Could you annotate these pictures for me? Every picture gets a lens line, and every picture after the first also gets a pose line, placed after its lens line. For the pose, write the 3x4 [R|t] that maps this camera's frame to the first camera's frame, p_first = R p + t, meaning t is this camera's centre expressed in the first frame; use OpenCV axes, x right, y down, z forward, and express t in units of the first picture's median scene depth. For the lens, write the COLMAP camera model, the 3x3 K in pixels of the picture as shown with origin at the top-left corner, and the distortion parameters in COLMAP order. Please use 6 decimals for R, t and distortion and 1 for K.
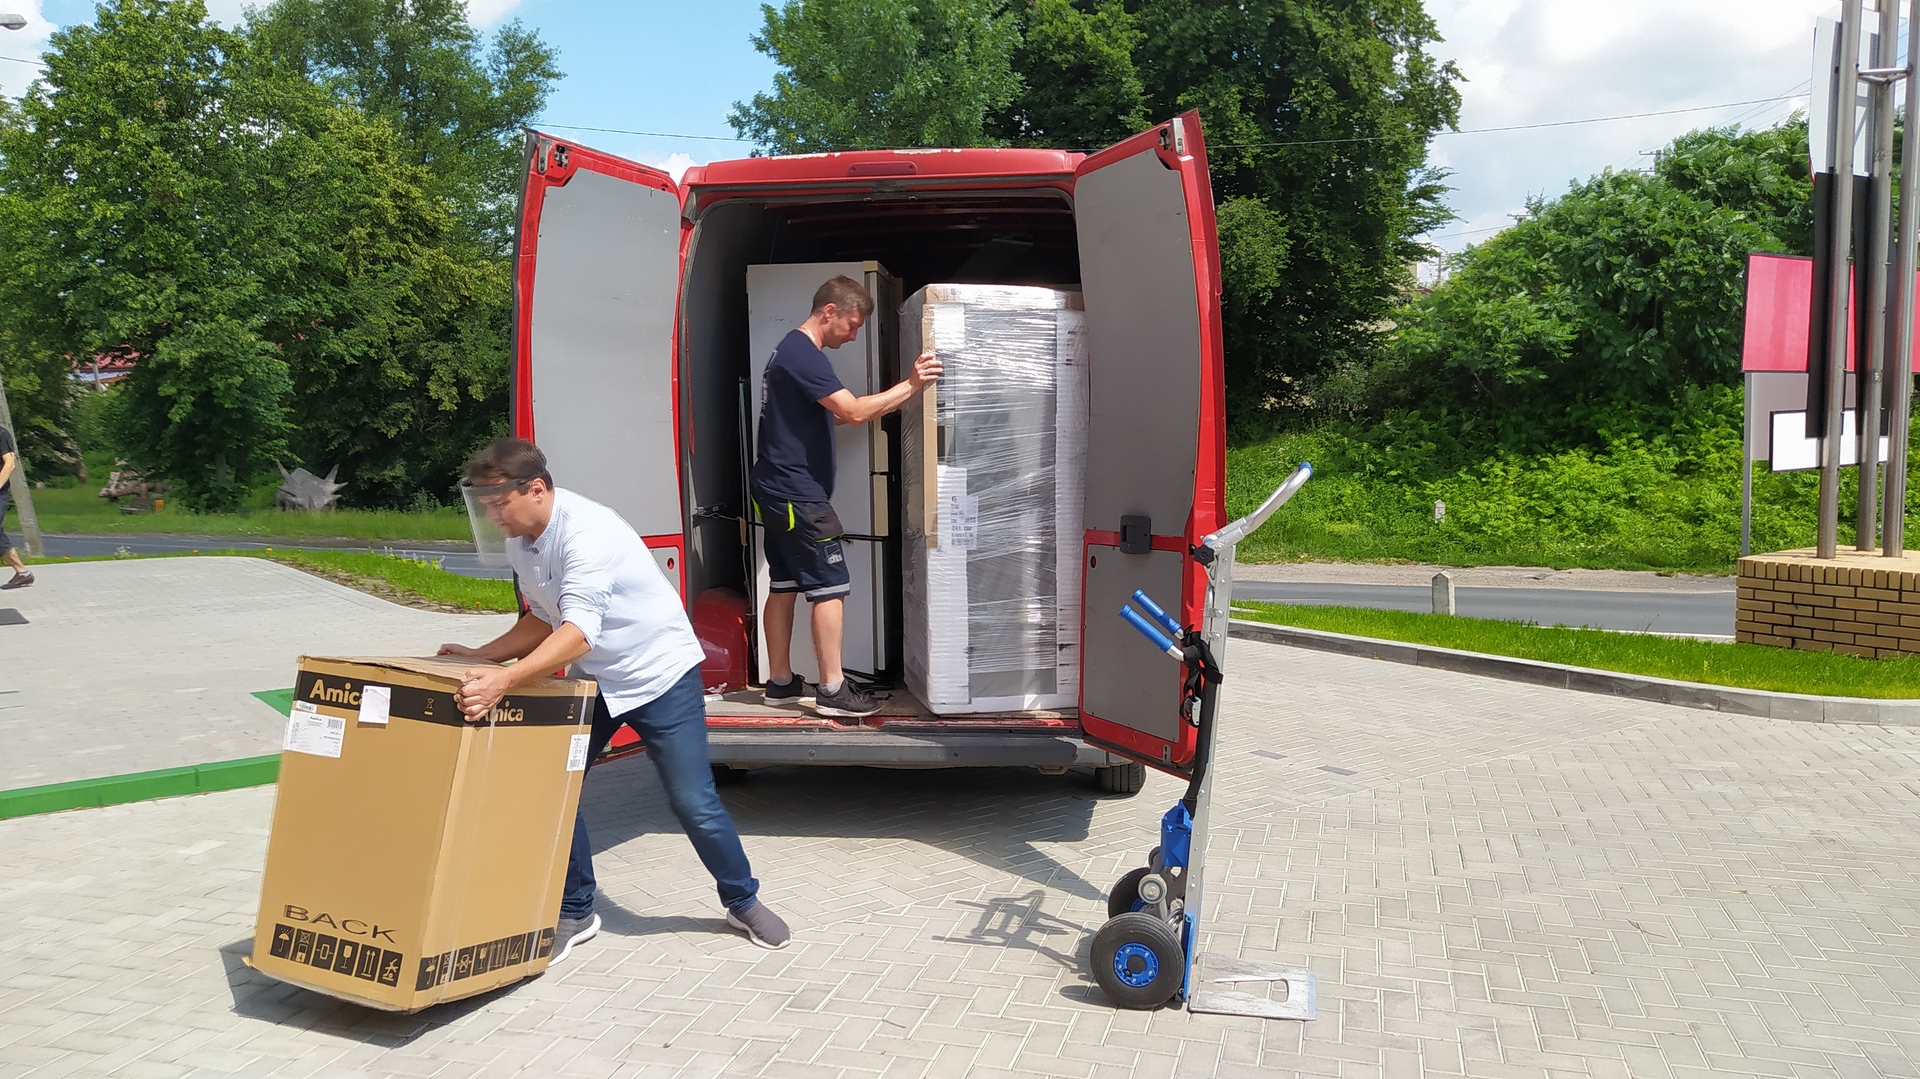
lens RADIAL K [[1502.3, 0, 949.3], [0, 1502.3, 515.2], [0, 0, 1]] dist [0.123102, -0.219039]
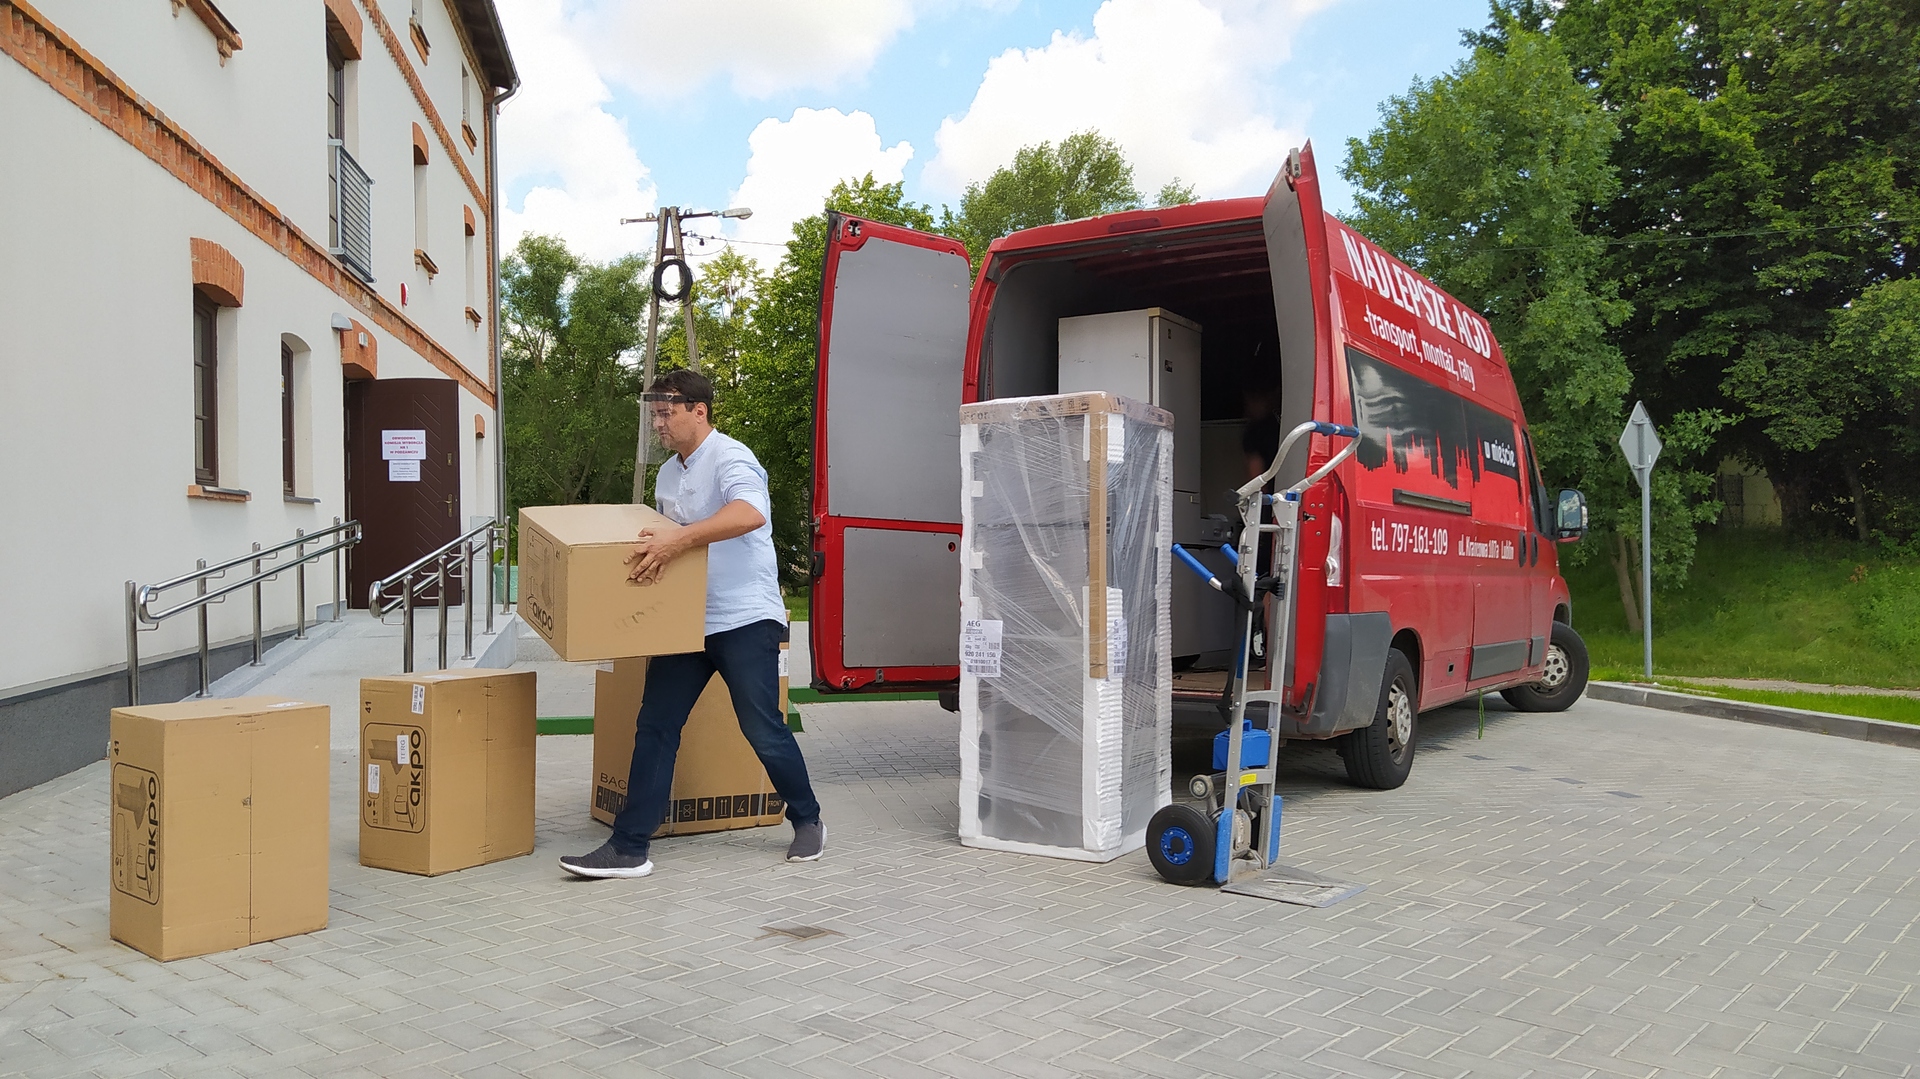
lens RADIAL K [[1532.2, 0, 959.3], [0, 1532.2, 576.0], [0, 0, 1]] dist [0.002911, 0.000765]
pose [[0.888631, 0.012570, -0.458450, 0.133403], [-0.042515, 0.997578, -0.055058, 0.040961], [0.456647, 0.068417, 0.887013, -0.038830]]
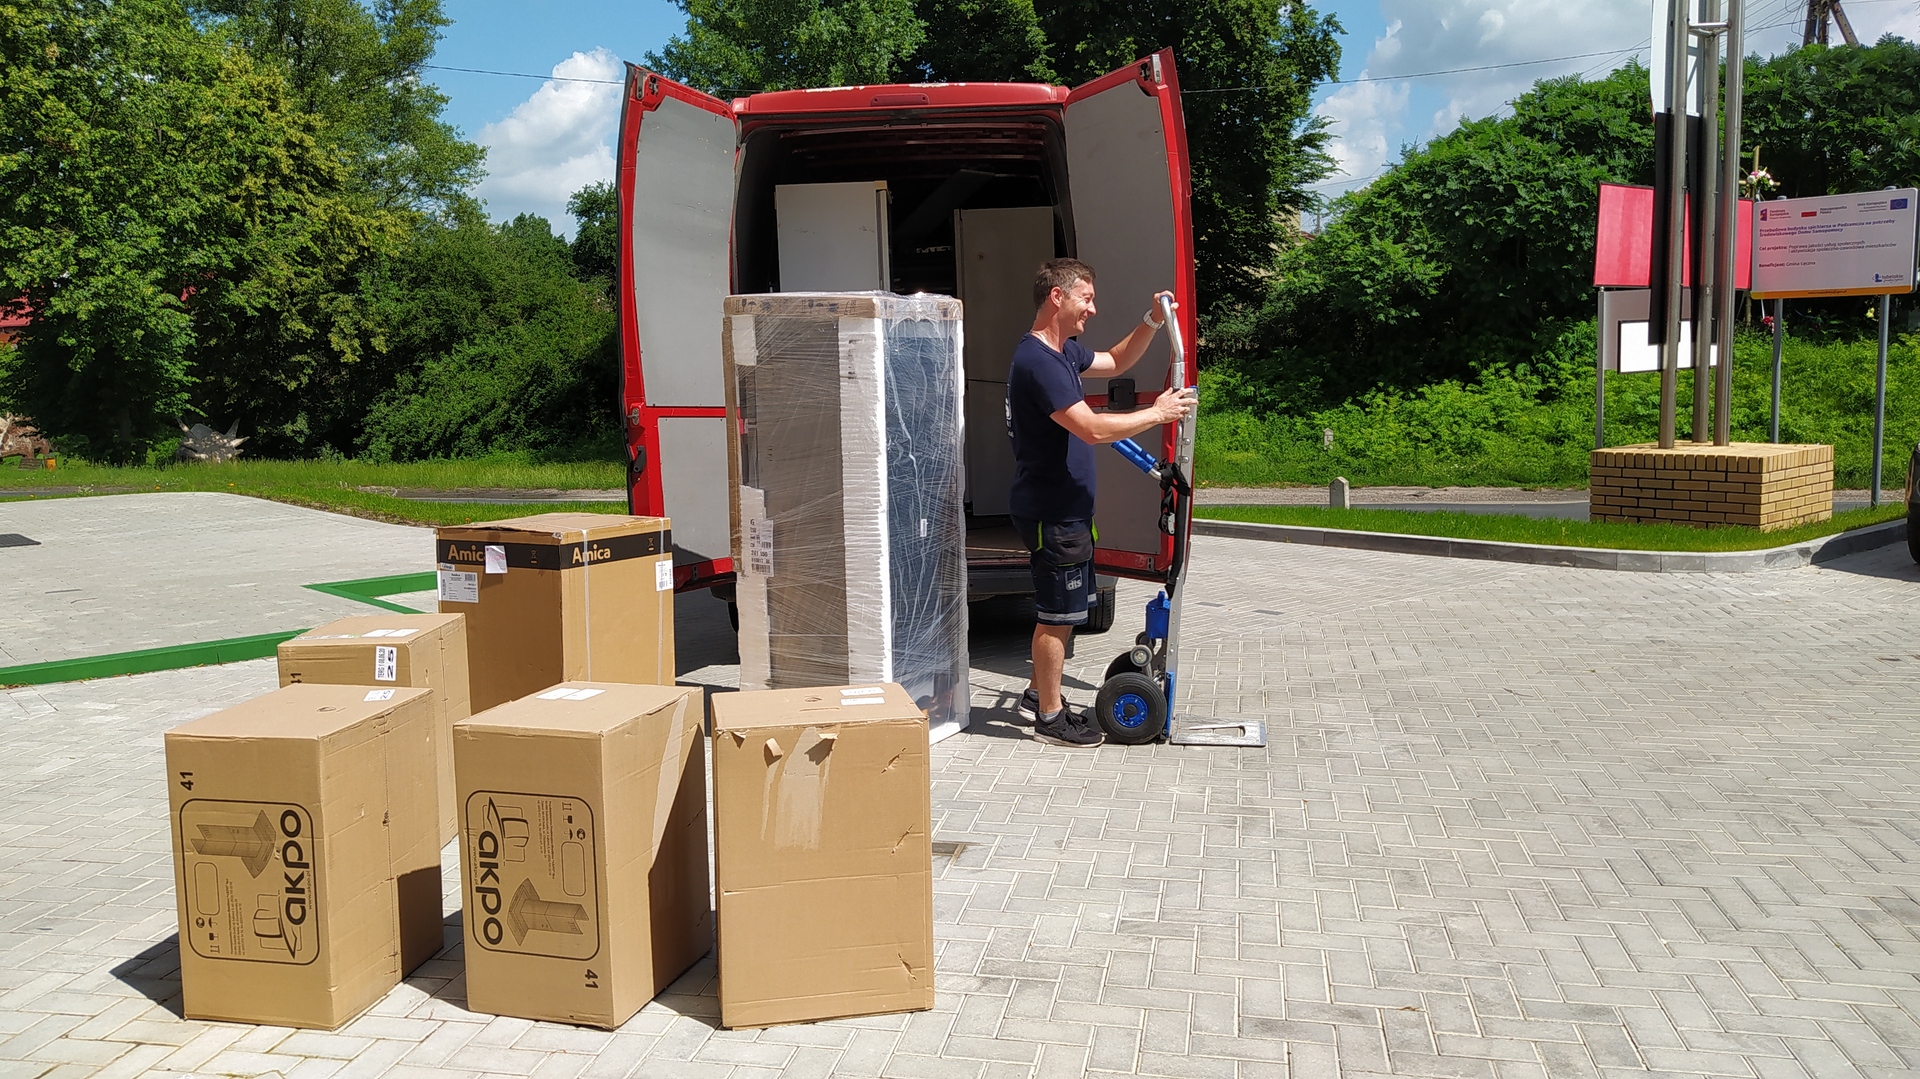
lens RADIAL K [[1546.9, 0, 948.0], [0, 1546.9, 550.6], [0, 0, 1]] dist [0.116378, -0.243999]
pose [[0.996330, -0.022584, 0.082559, -0.038749], [0.019146, 0.998926, 0.042203, 0.025188], [-0.083424, -0.040468, 0.995692, -0.080621]]
